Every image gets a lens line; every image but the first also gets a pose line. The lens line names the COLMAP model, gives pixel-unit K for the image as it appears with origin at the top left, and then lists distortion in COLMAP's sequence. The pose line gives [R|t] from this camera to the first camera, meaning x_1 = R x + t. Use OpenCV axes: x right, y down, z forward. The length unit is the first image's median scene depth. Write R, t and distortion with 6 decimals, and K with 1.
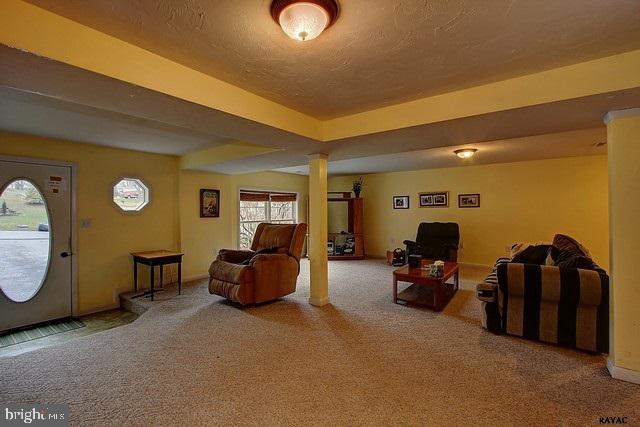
lens RADIAL K [[295.1, 0, 319.0], [0, 295.1, 210.4], [0, 0, 1]] dist [0.000040, 0.000257]
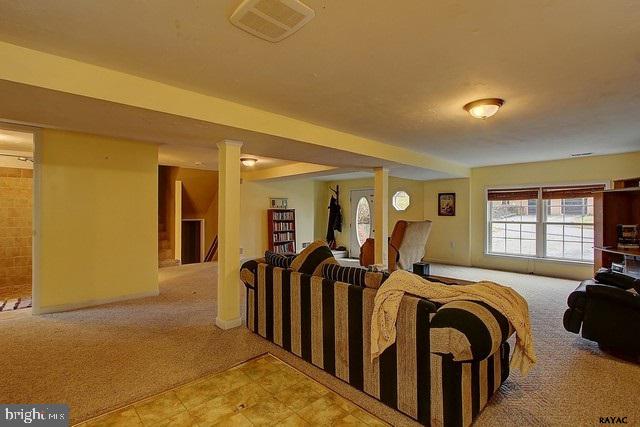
lens RADIAL K [[295.1, 0, 319.0], [0, 295.1, 210.4], [0, 0, 1]] dist [0.000040, 0.000257]
pose [[-0.131713, 0.002165, -0.991286, 0.902884], [0.000013, 0.999998, 0.002182, -0.001995], [0.991288, 0.000275, -0.131712, 0.633758]]
